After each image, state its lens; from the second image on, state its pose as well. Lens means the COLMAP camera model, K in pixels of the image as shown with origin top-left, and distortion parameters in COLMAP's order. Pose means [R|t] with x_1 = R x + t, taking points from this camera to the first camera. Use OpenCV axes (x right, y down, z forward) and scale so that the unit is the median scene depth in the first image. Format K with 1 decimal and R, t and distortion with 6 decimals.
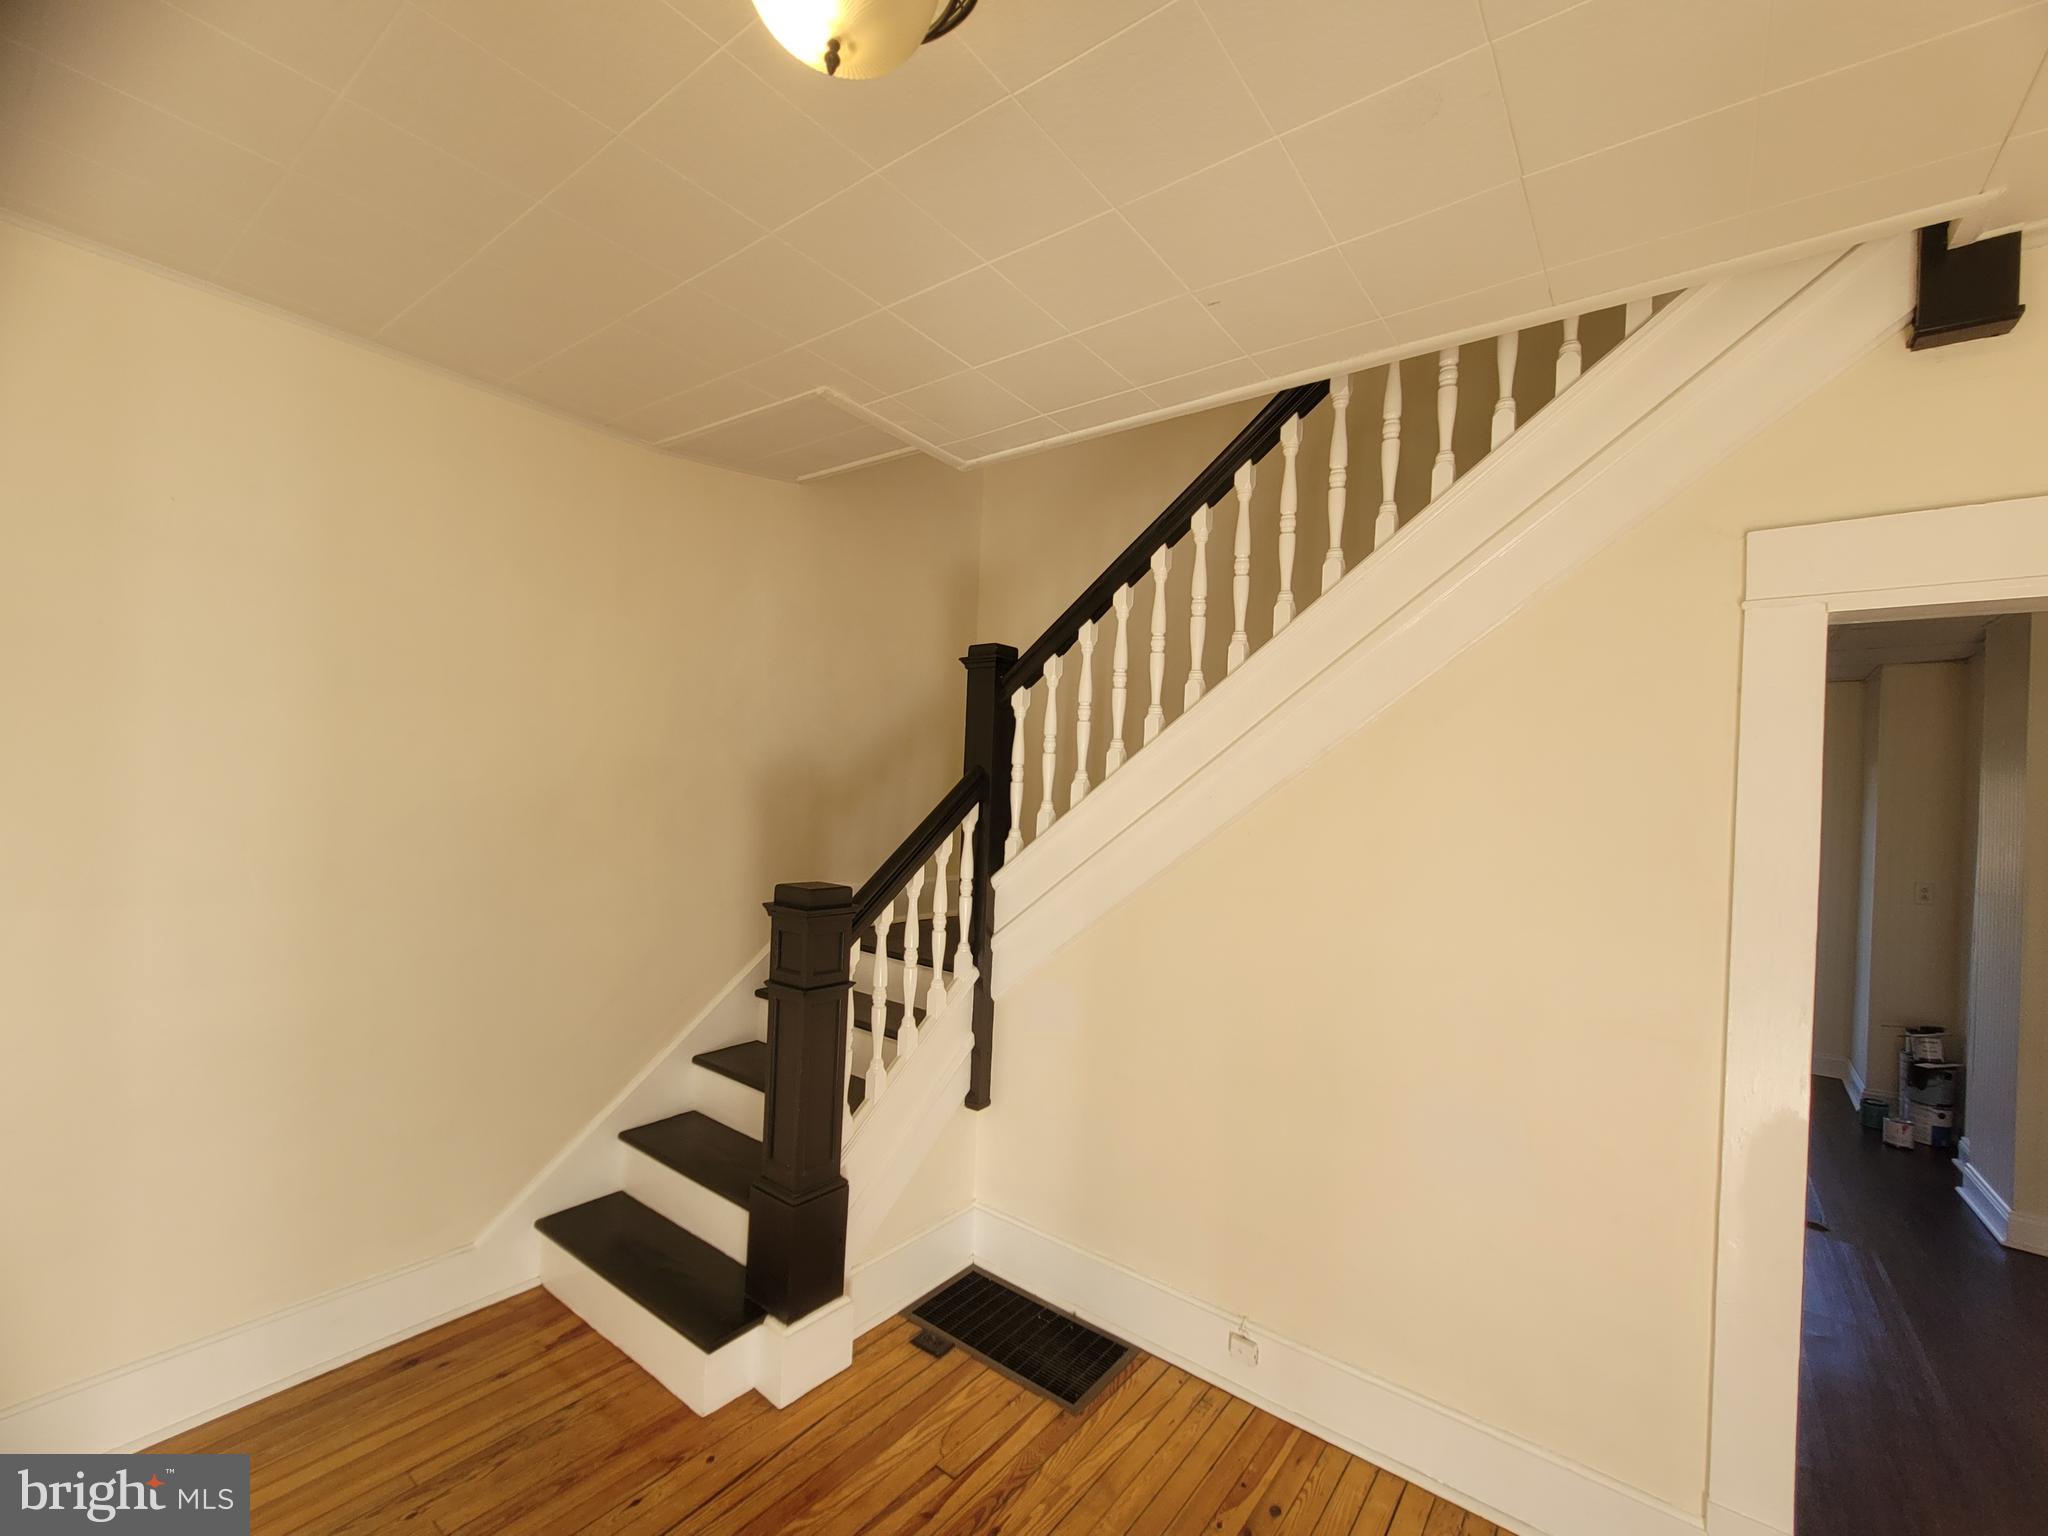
lens RADIAL K [[863.7, 0, 1010.2], [0, 863.7, 766.9], [0, 0, 1]] dist [0.002607, -0.000917]
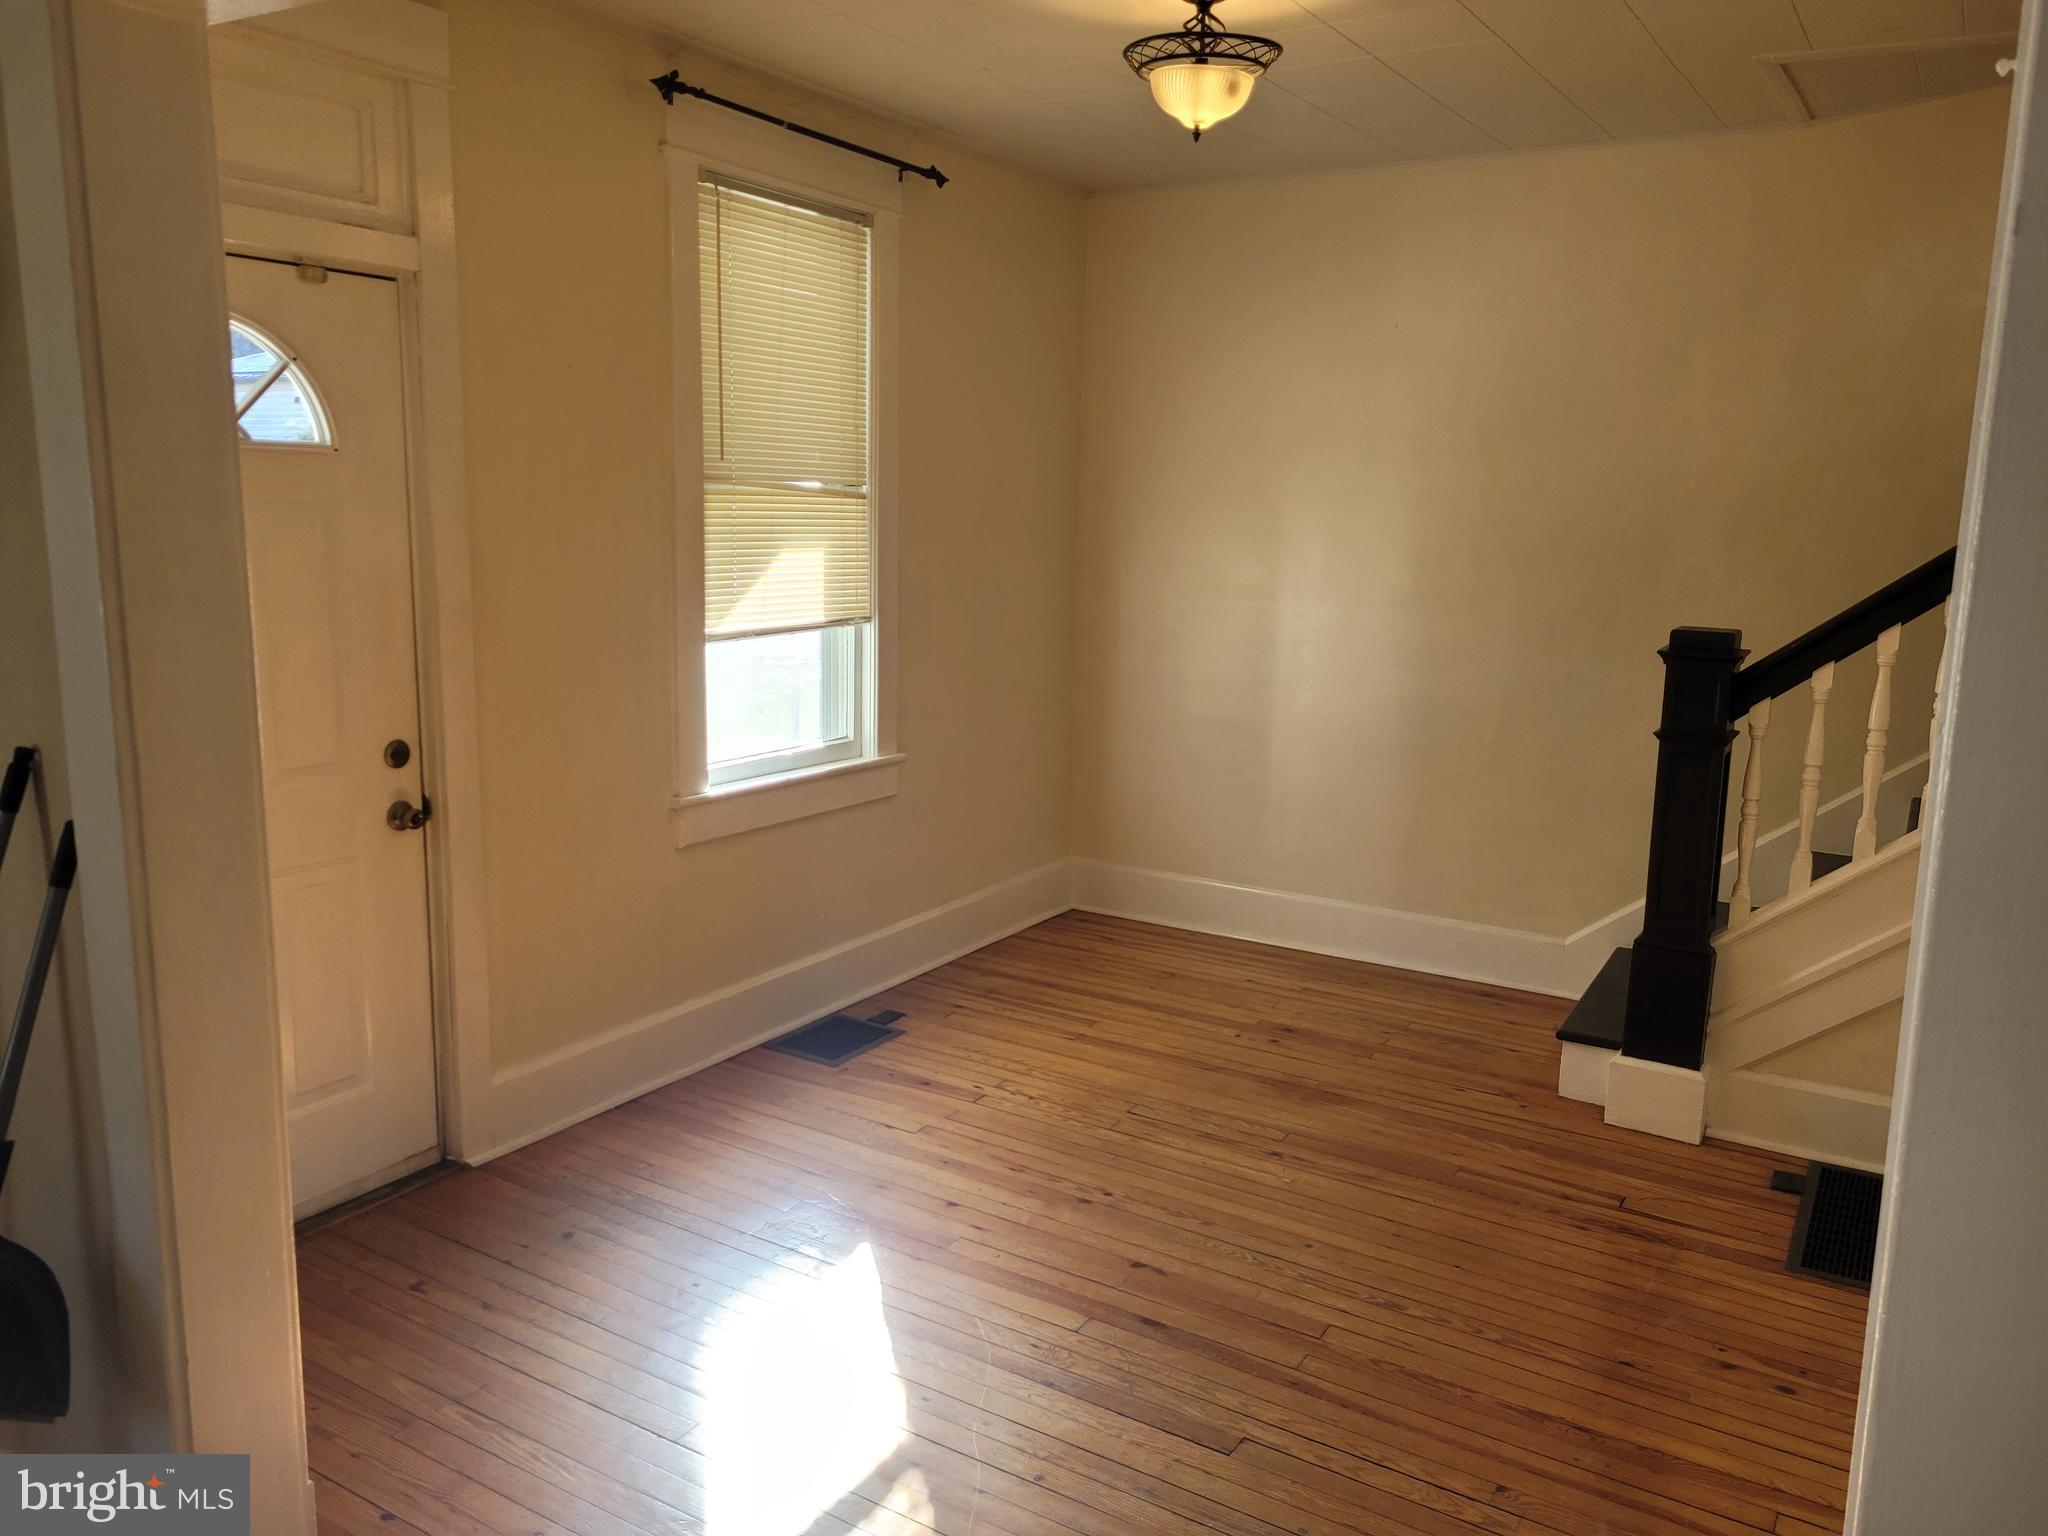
lens RADIAL K [[1527.7, 0, 1034.4], [0, 1527.7, 759.7], [0, 0, 1]] dist [0.021185, -0.014605]
pose [[0.108565, 0.132077, -0.985276, 1.363876], [0.011664, 0.990897, 0.134116, 0.042644], [0.994021, -0.026053, 0.106036, 0.115996]]
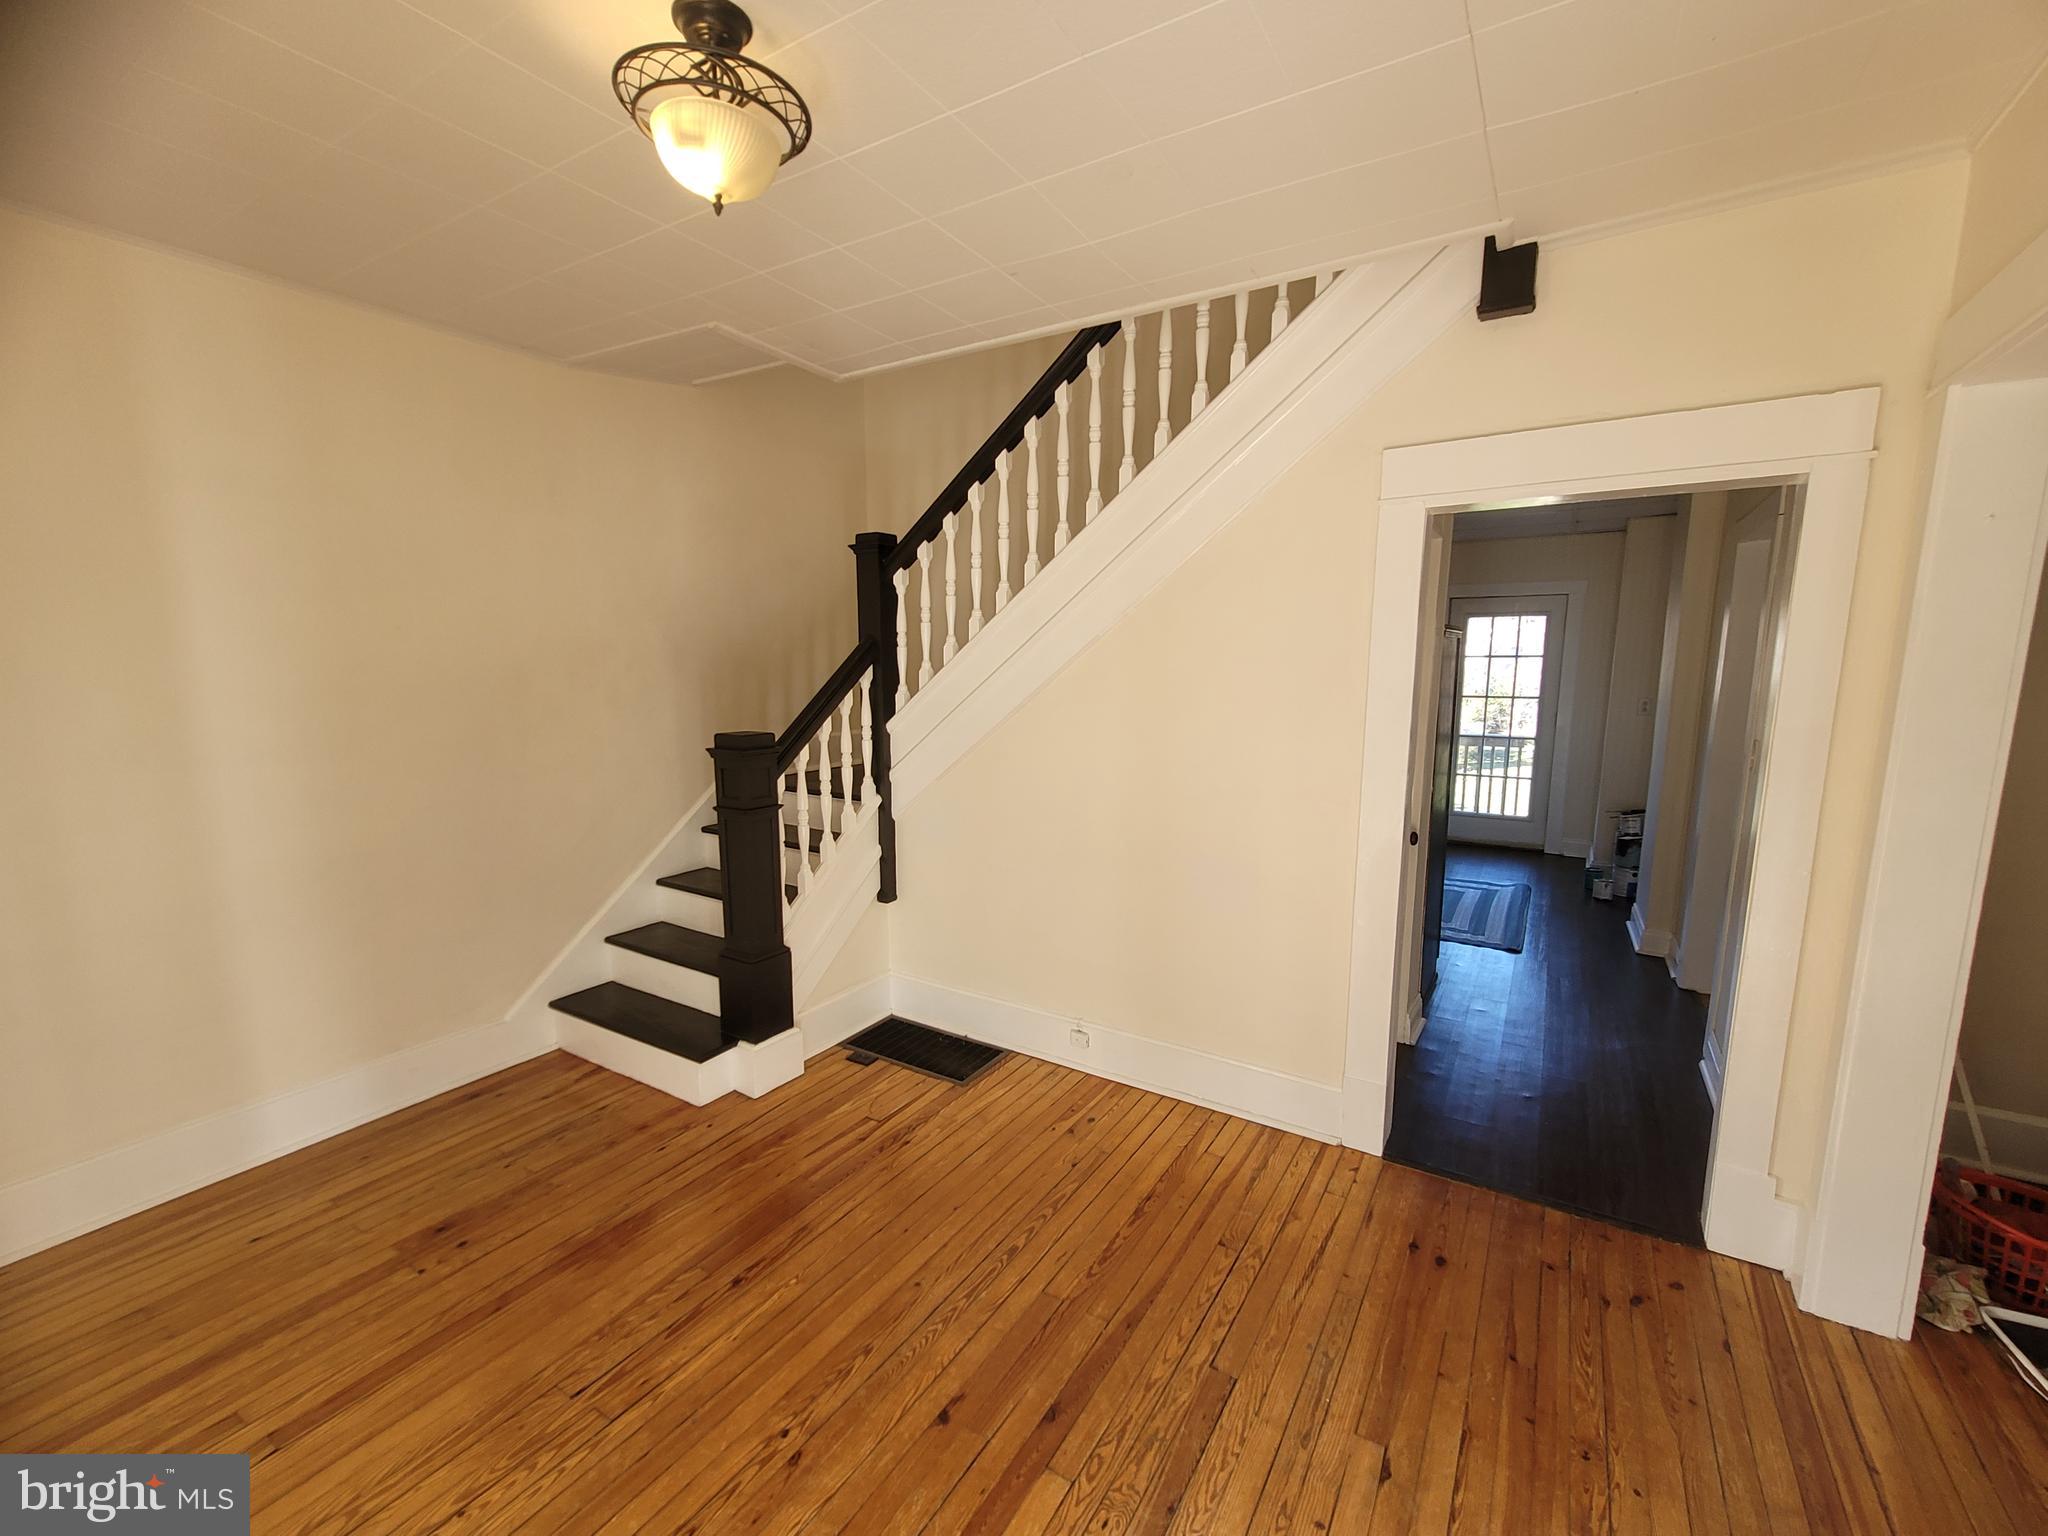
lens RADIAL K [[863.7, 0, 1012.9], [0, 863.7, 780.9], [0, 0, 1]] dist [0.002607, -0.000917]
pose [[0.994558, -0.055476, 0.088184, 0.056467], [0.039638, 0.984272, 0.172156, 0.000004], [-0.096348, -0.167723, 0.981115, -0.328983]]
